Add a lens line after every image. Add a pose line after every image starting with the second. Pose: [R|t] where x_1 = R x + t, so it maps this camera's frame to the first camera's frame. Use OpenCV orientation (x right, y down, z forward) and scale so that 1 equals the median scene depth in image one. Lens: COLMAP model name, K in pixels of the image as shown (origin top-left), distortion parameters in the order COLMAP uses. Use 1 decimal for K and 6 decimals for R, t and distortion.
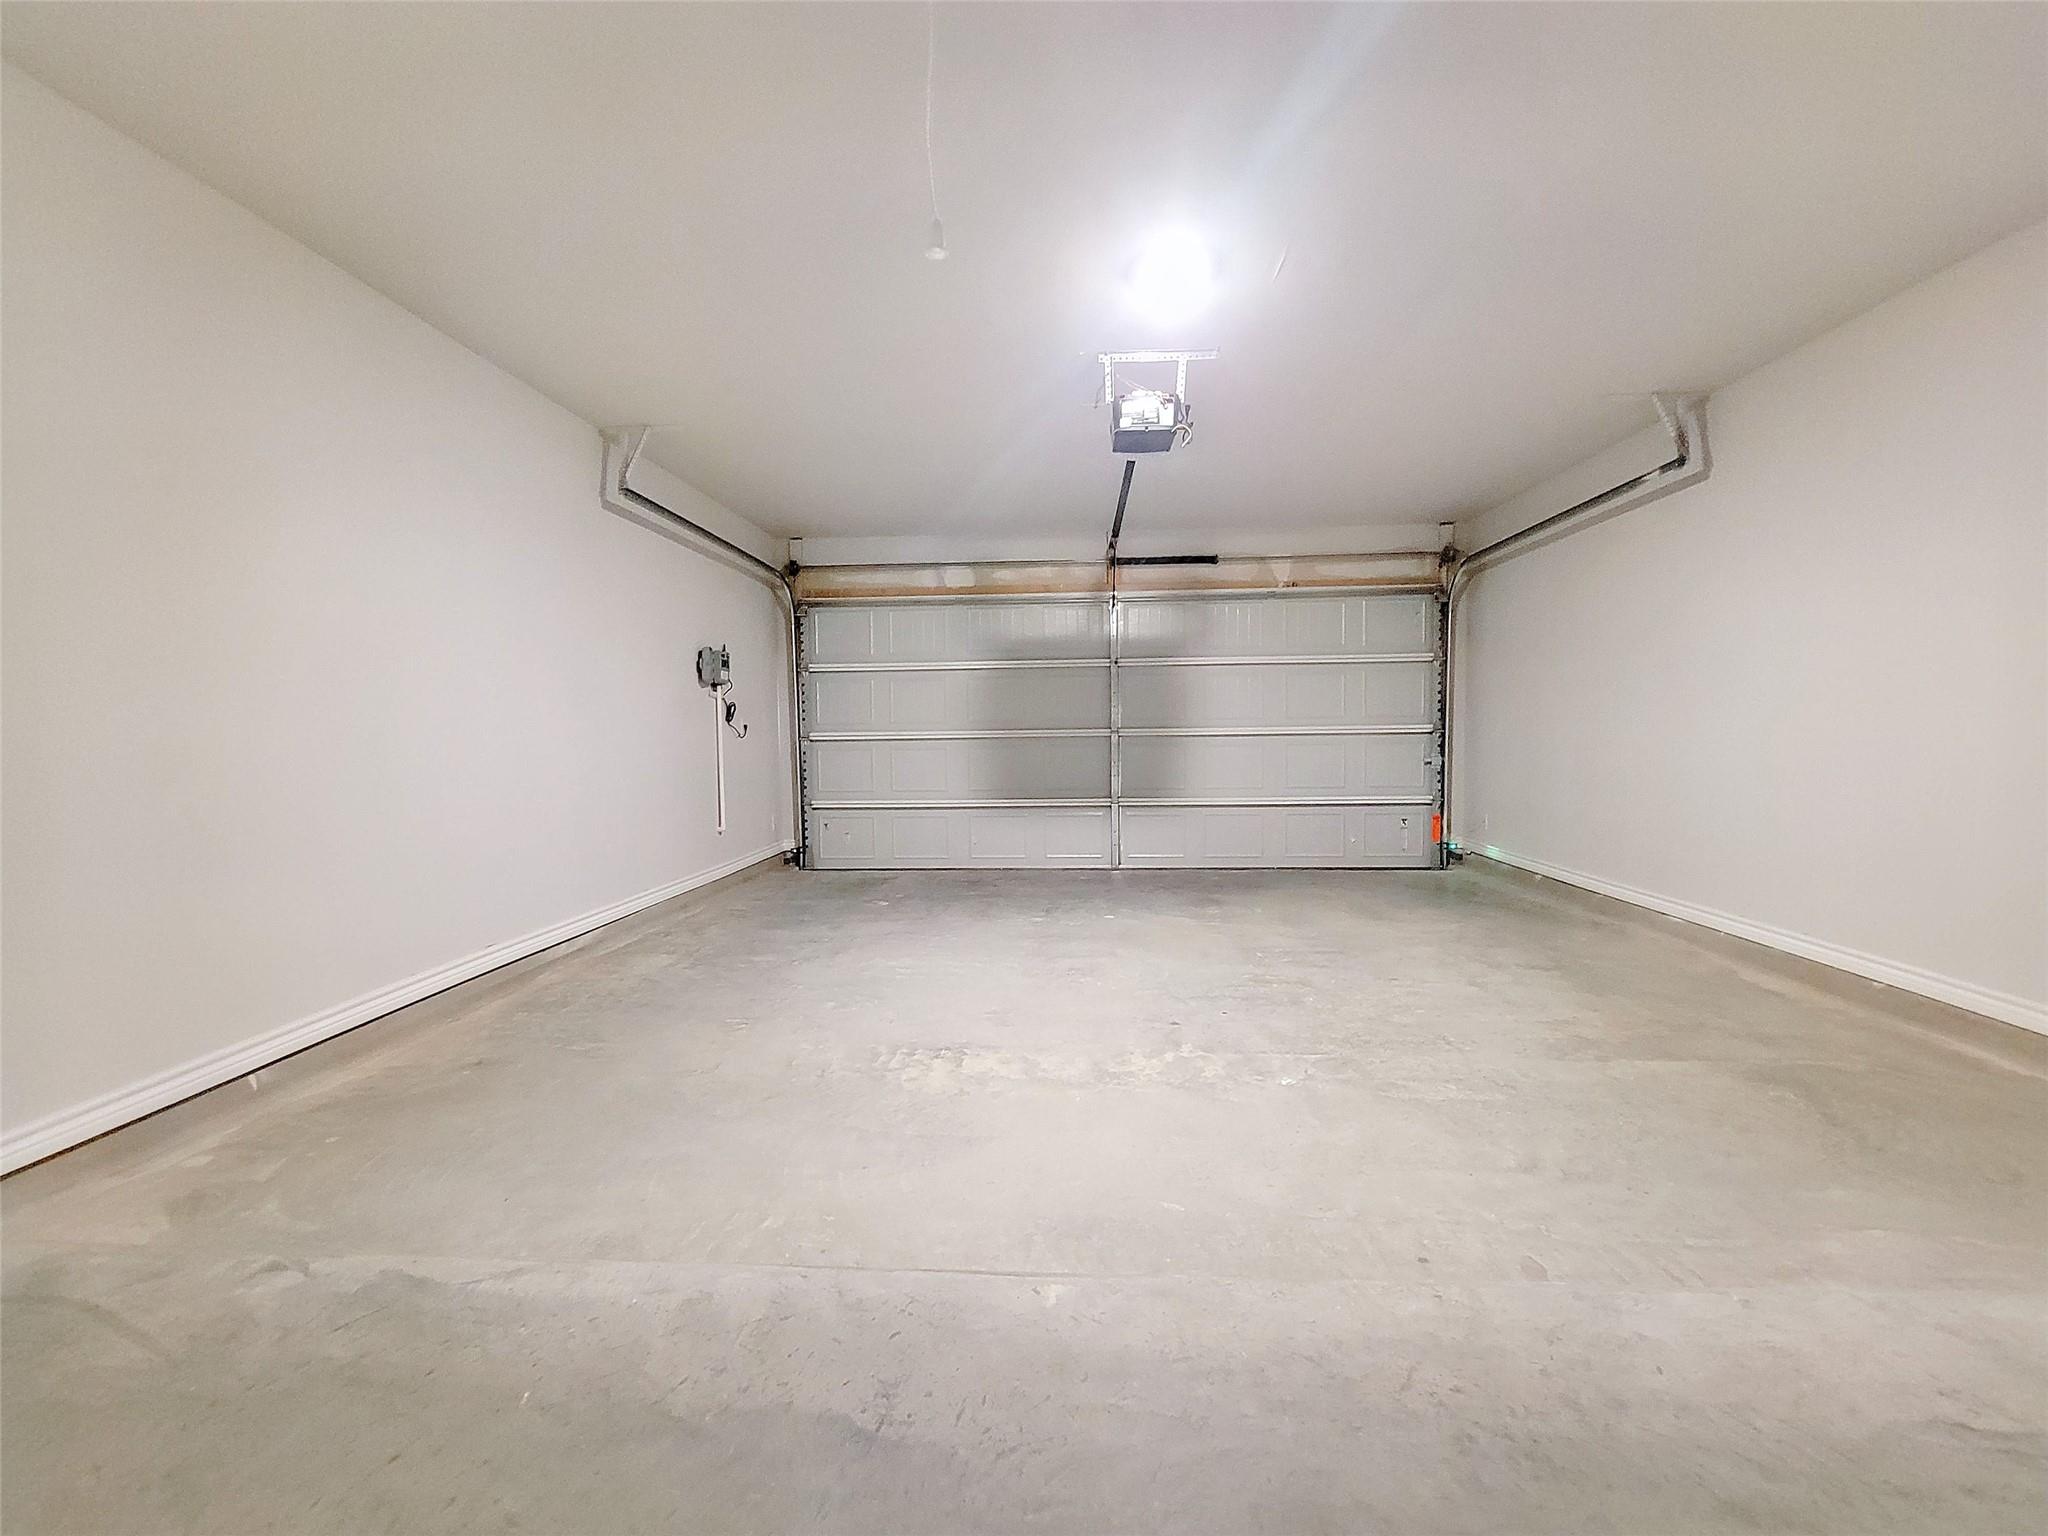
lens RADIAL K [[843.8, 0, 1030.6], [0, 843.8, 768.9], [0, 0, 1]] dist [-0.002708, -0.000400]
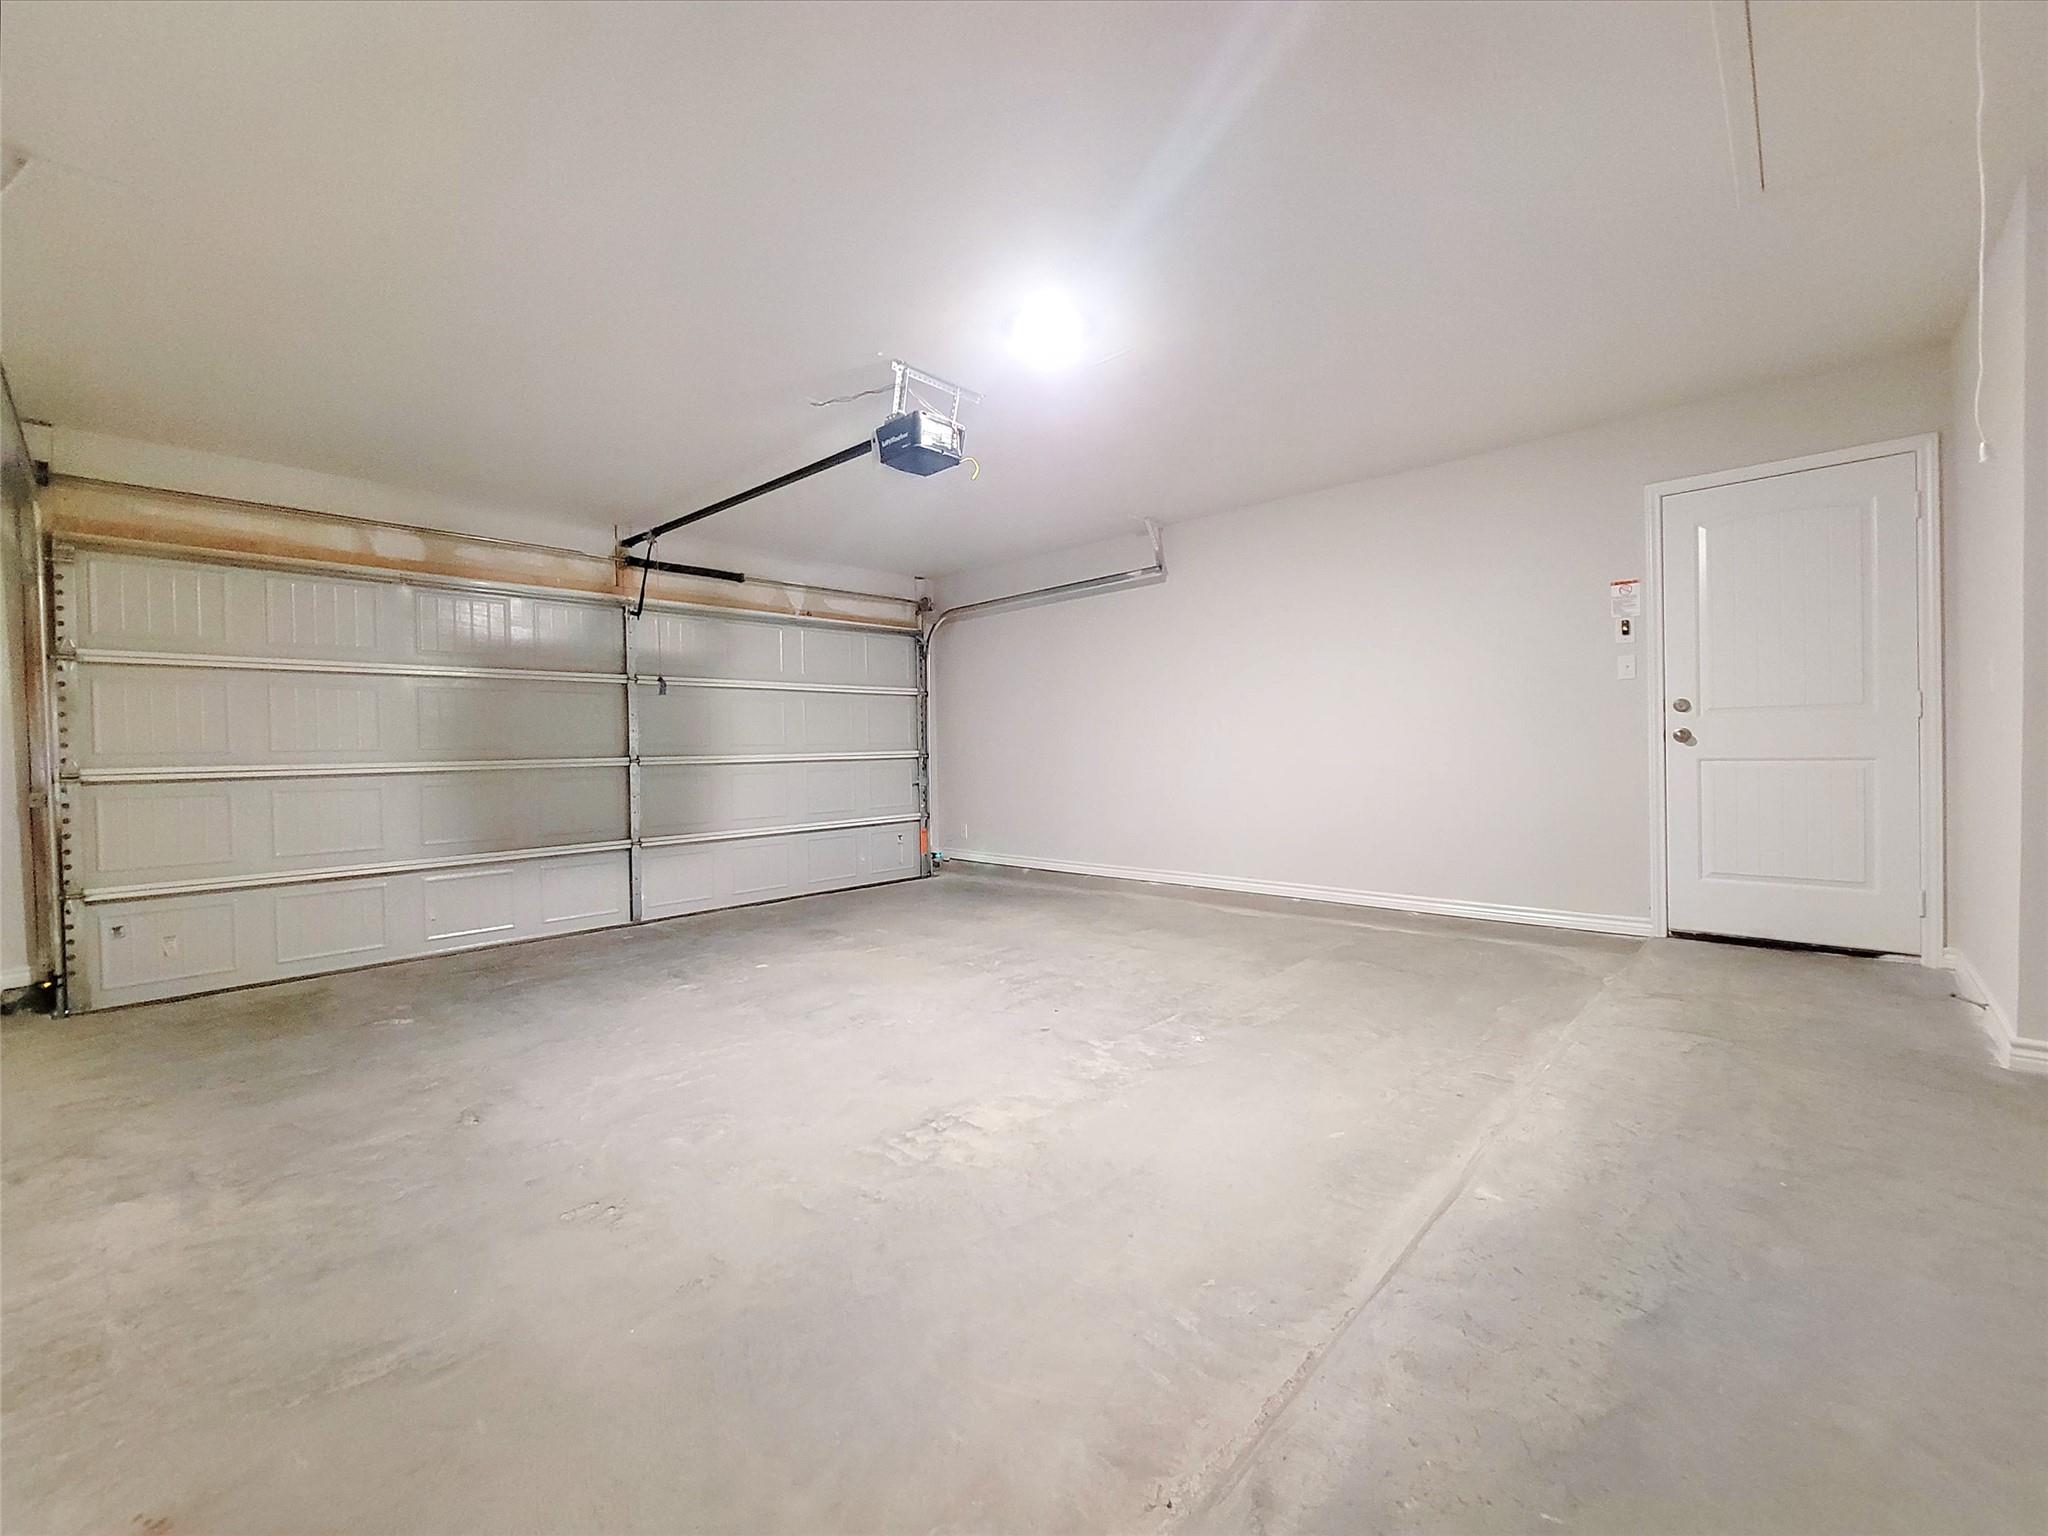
lens RADIAL K [[832.9, 0, 1047.5], [0, 832.9, 756.8], [0, 0, 1]] dist [-0.000445, -0.000114]
pose [[0.634851, -0.009324, 0.772578, -0.299248], [0.050199, 0.998312, -0.029202, -0.002362], [-0.771002, 0.057322, 0.634248, 0.157093]]
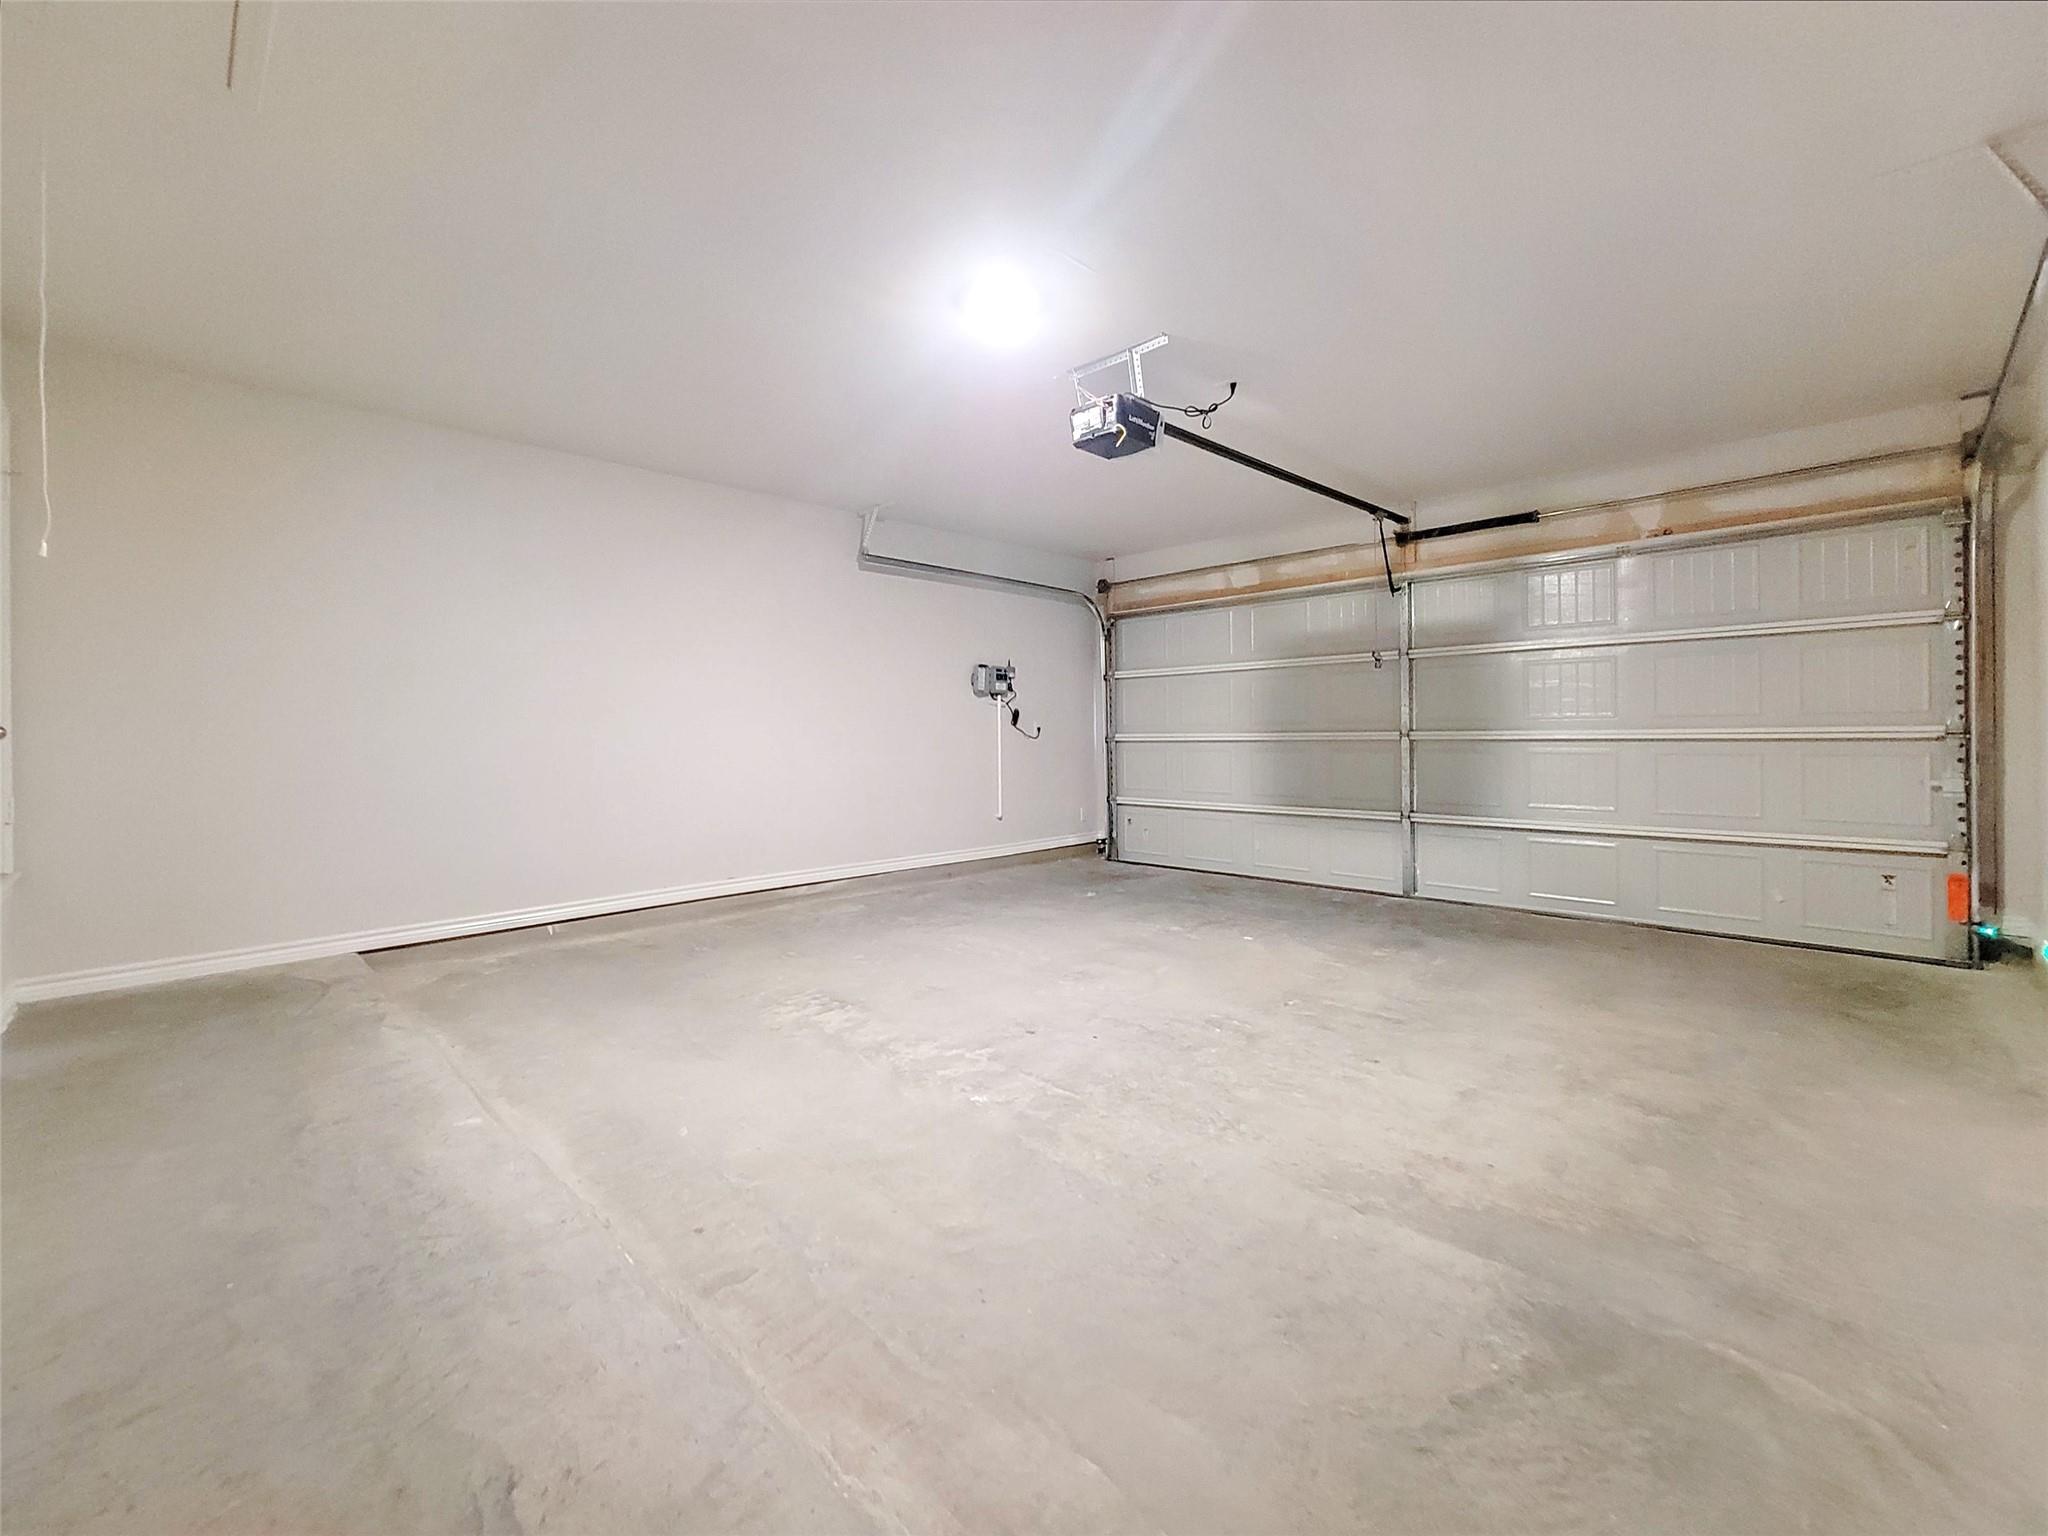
lens RADIAL K [[842.0, 0, 1033.0], [0, 842.0, 734.0], [0, 0, 1]] dist [-0.001835, -0.000294]
pose [[0.754762, 0.004658, -0.655982, 0.397371], [-0.029836, 0.999184, -0.027234, -0.010911], [0.655319, 0.040127, 0.754285, 0.115598]]
